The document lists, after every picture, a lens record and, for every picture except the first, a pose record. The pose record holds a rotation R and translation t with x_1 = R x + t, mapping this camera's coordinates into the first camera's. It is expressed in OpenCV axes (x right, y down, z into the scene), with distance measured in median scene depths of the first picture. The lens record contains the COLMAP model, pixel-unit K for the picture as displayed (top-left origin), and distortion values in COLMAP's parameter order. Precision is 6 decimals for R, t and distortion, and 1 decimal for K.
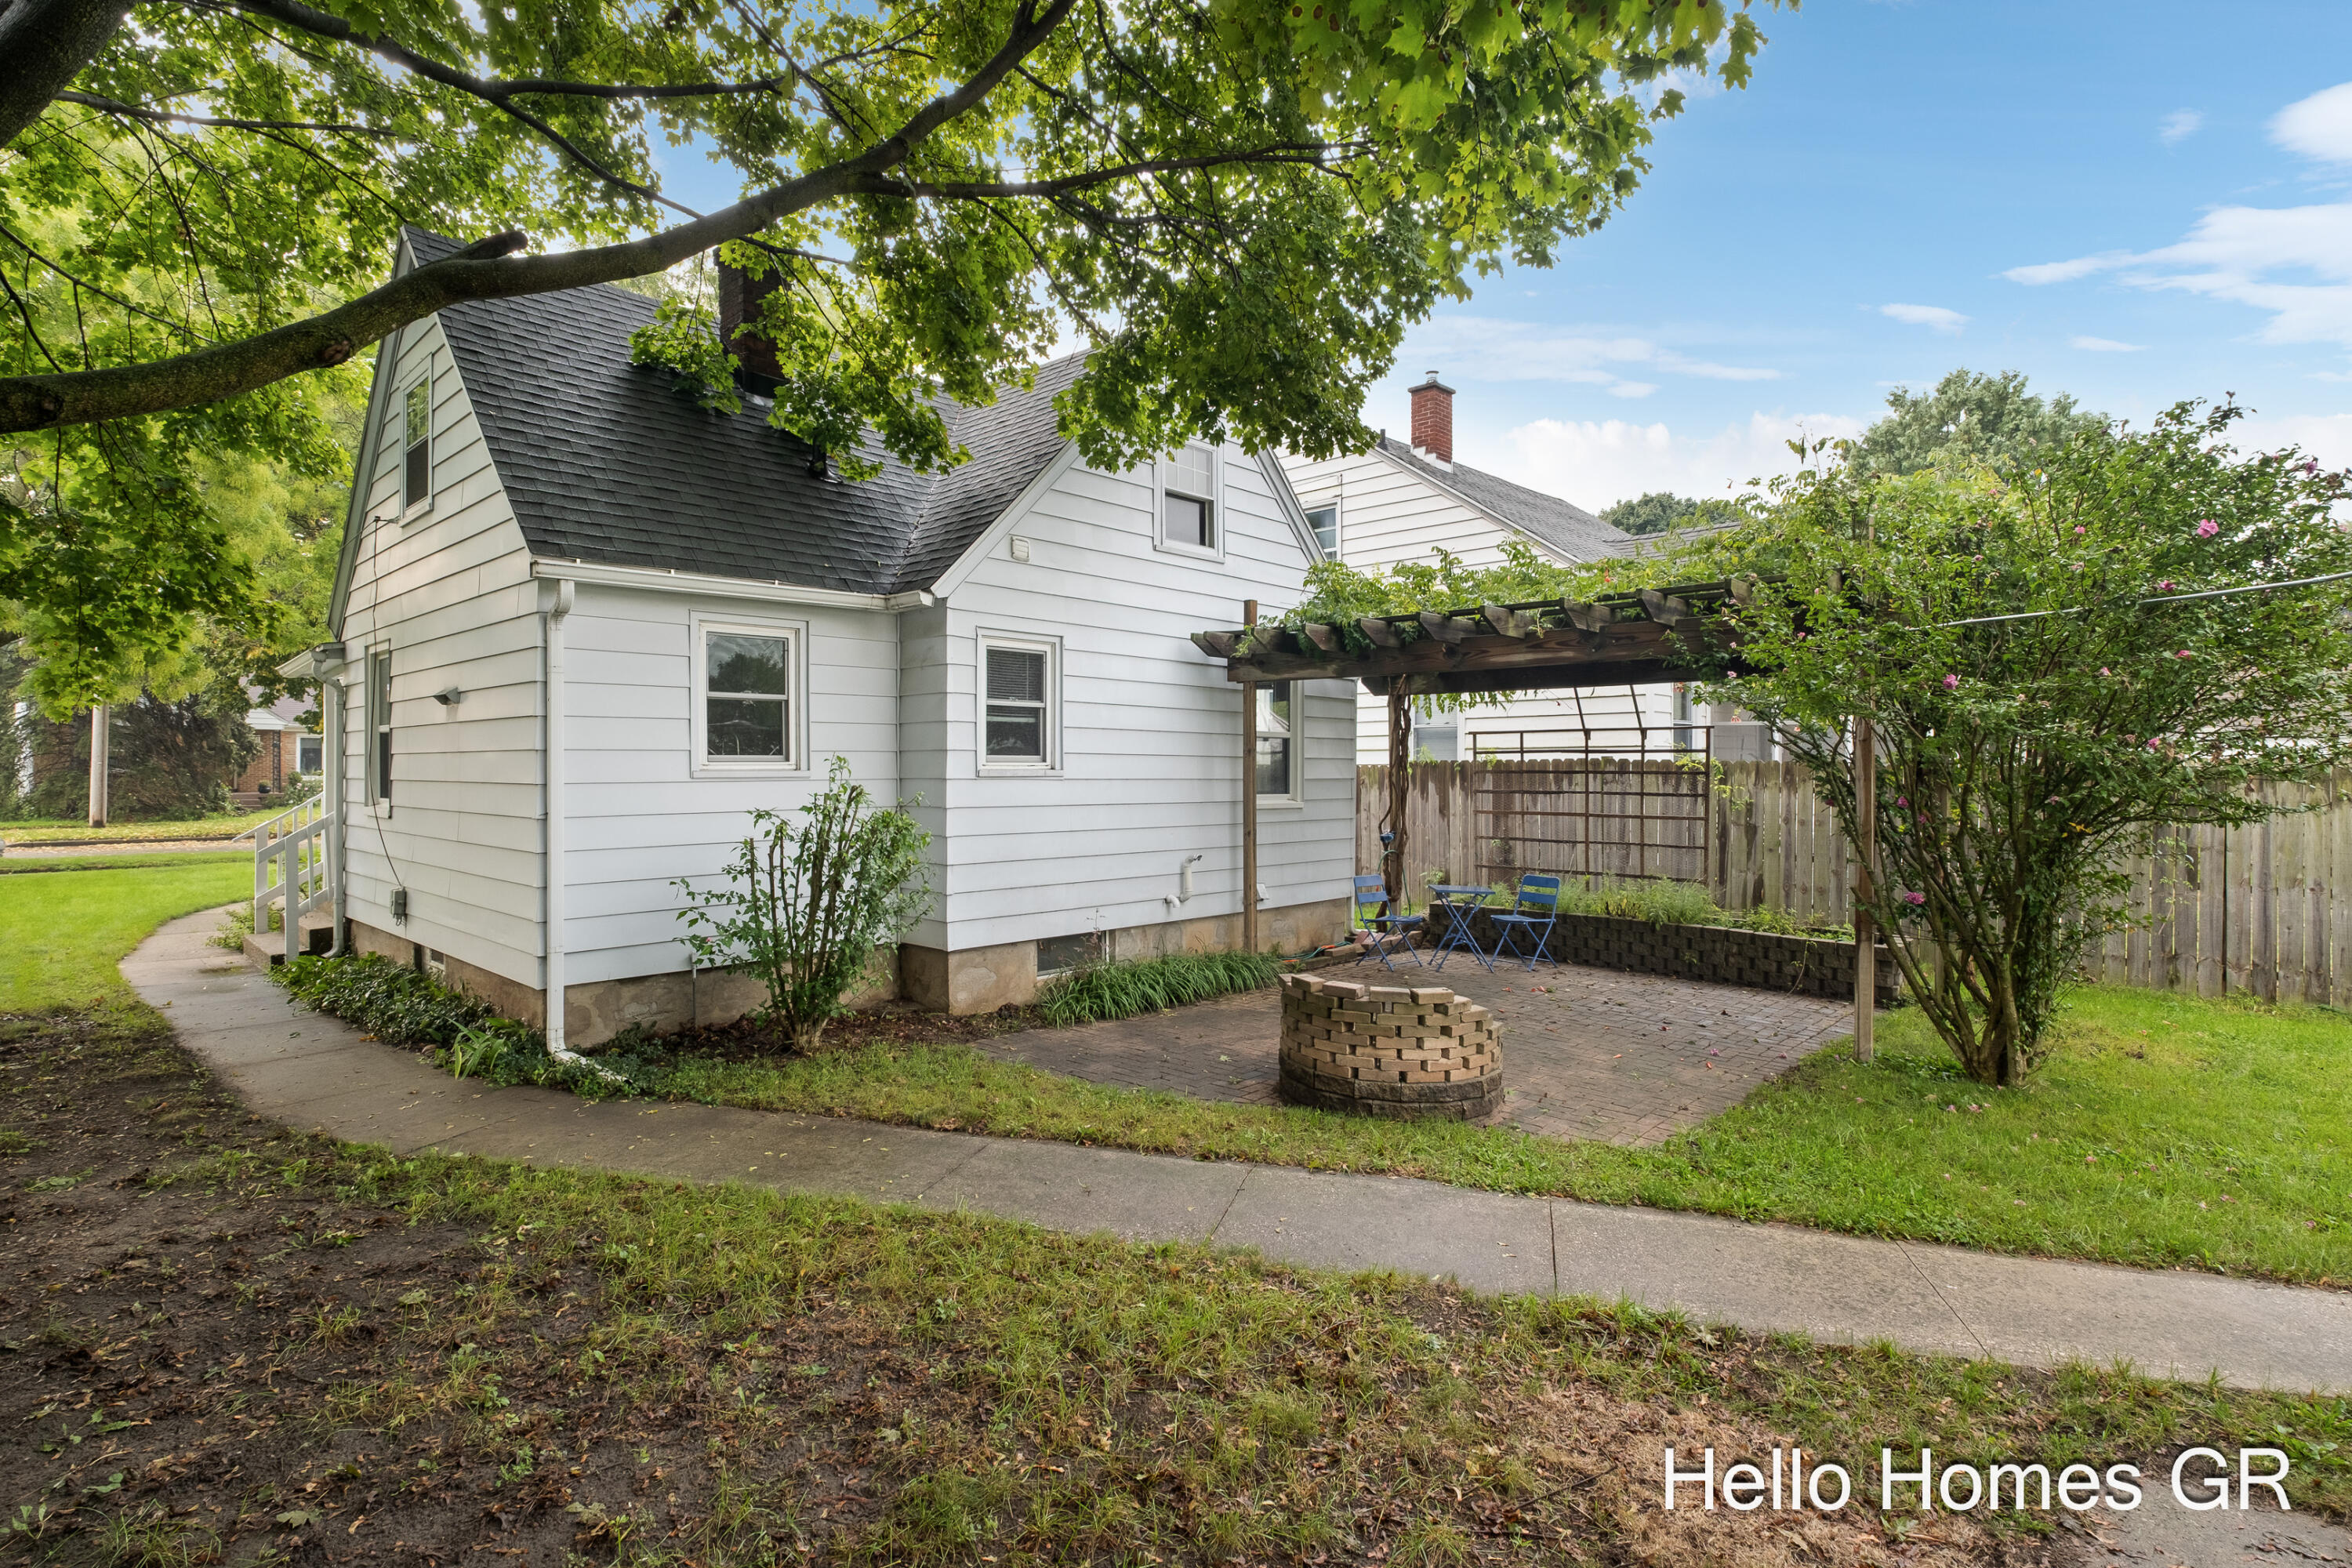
lens RADIAL K [[1204.2, 0, 1172.0], [0, 1204.2, 779.0], [0, 0, 1]] dist [0.012029, -0.000437]
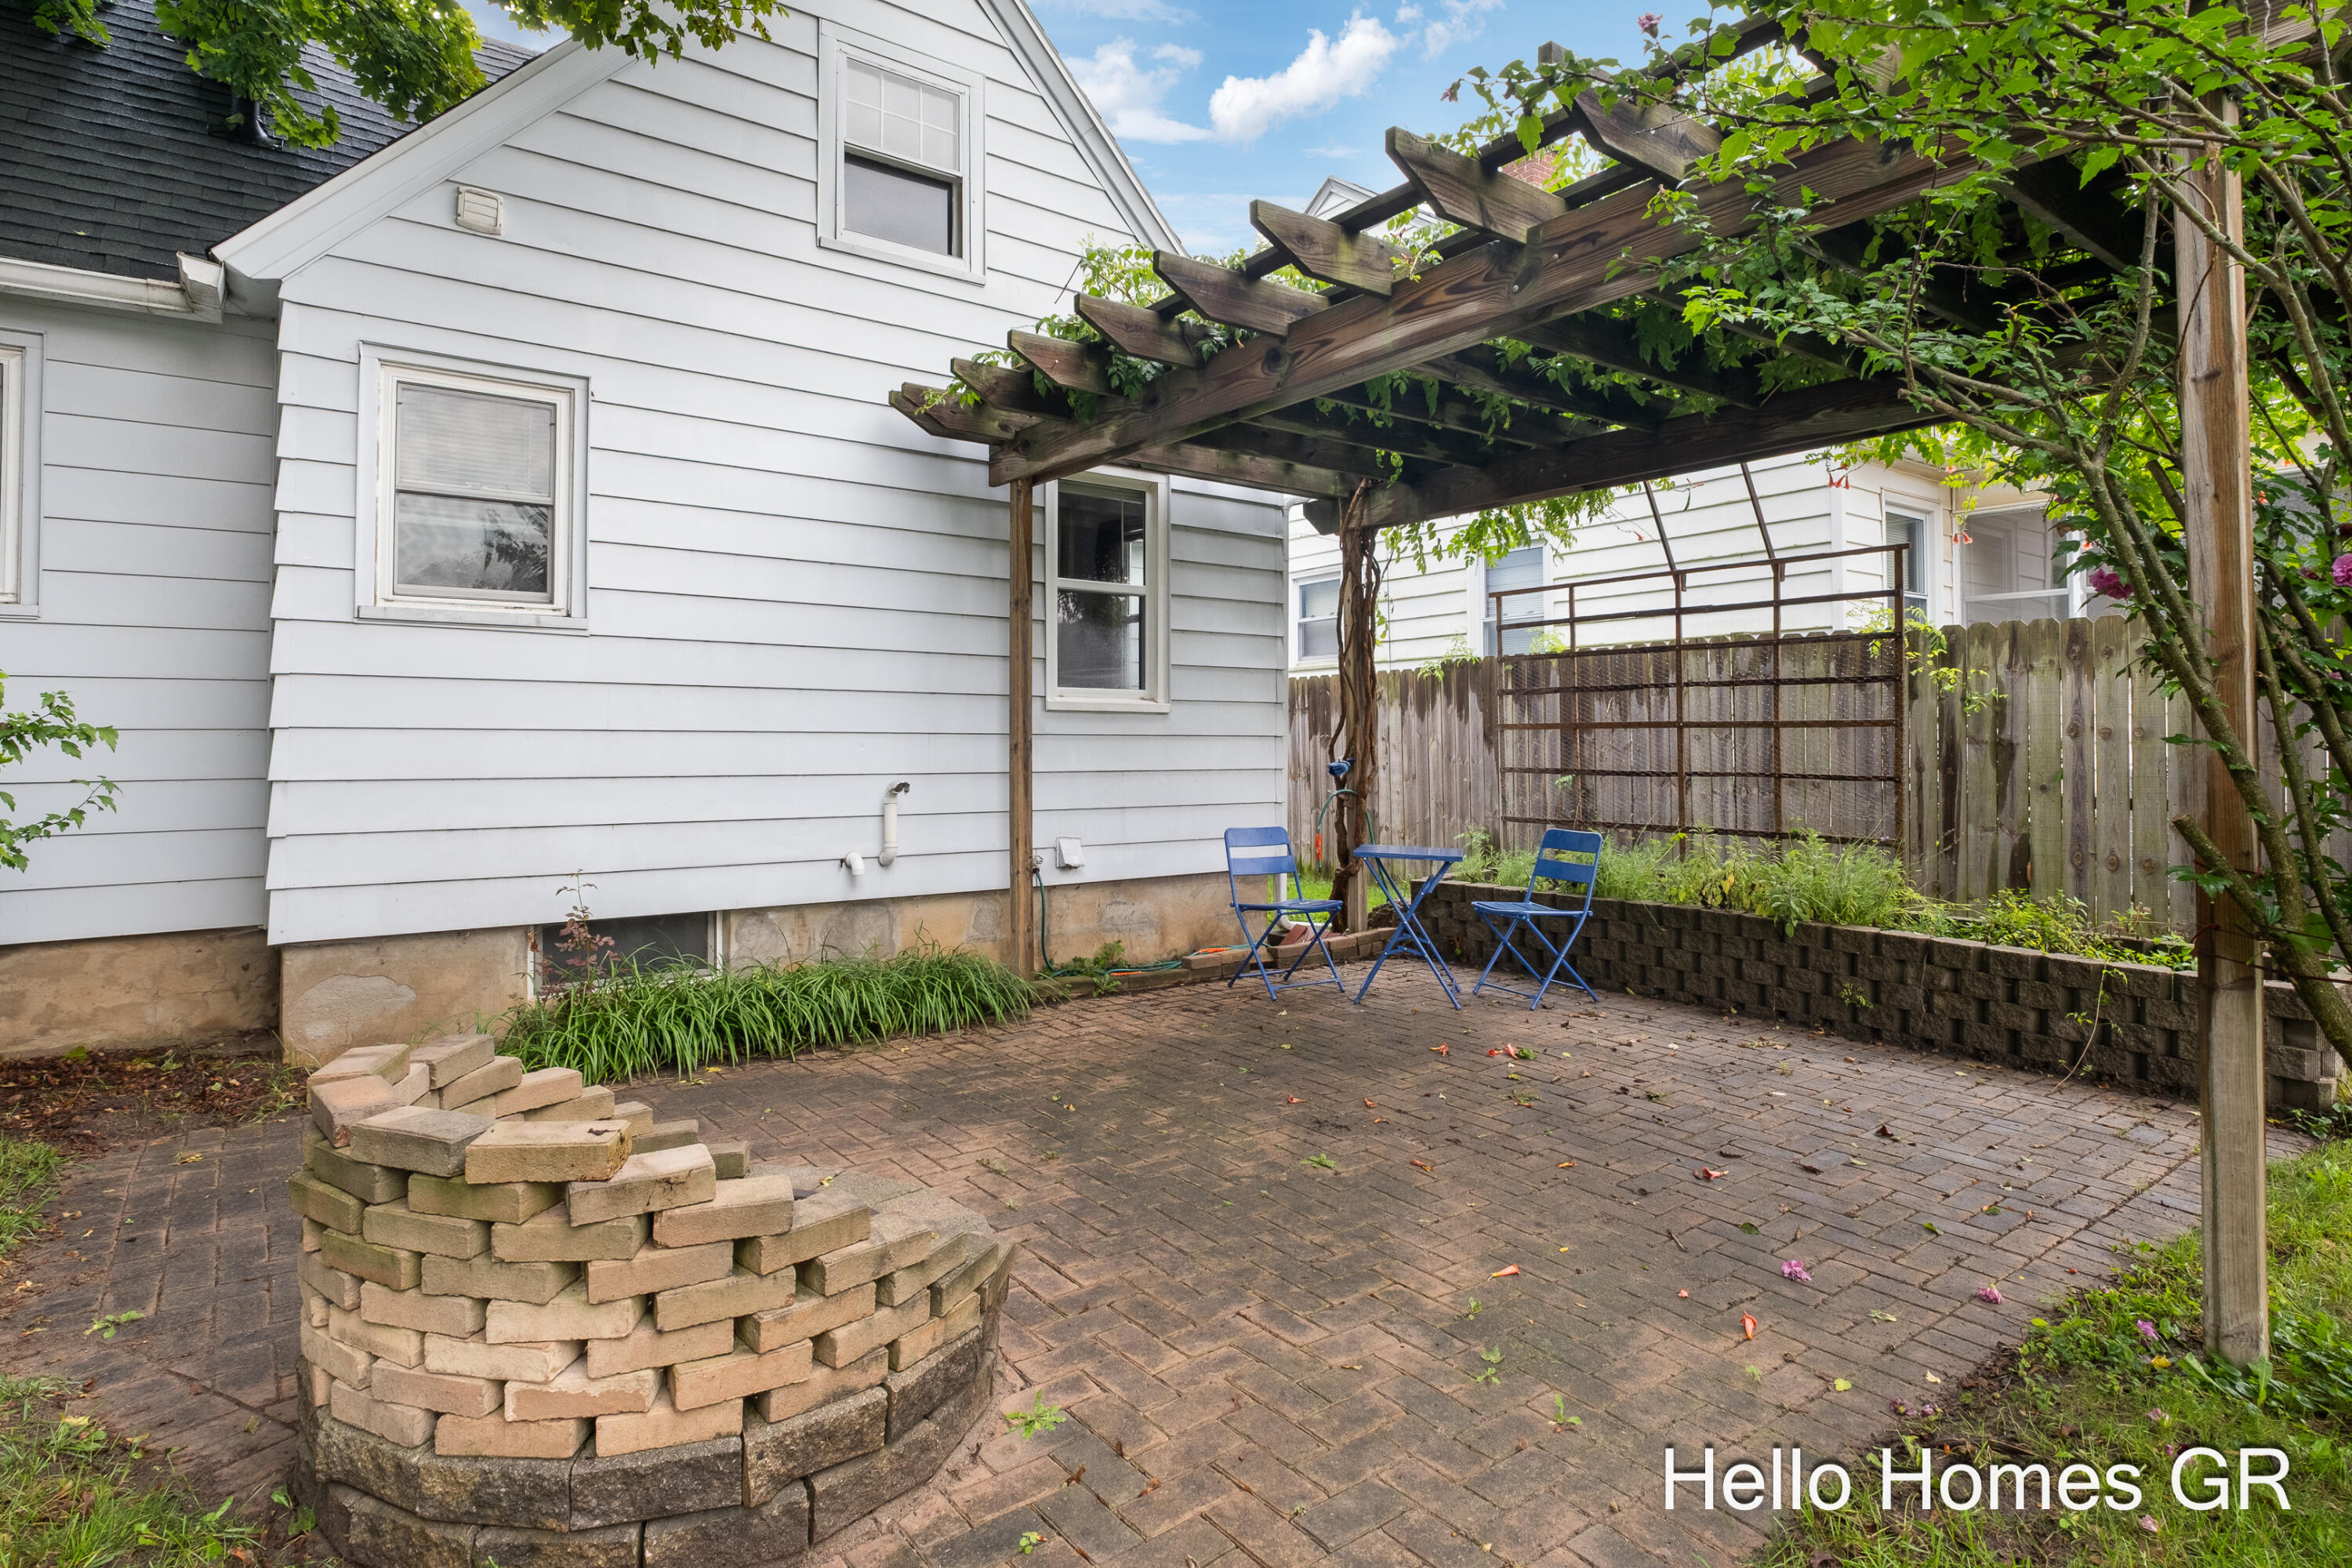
lens RADIAL K [[1269.3, 0, 1178.1], [0, 1269.3, 718.7], [0, 0, 1]] dist [0.000730, 0.000227]
pose [[0.983060, -0.006018, -0.183185, 0.246714], [0.000467, 0.999540, -0.030329, 0.049190], [0.183283, 0.029730, 0.982610, 0.420483]]
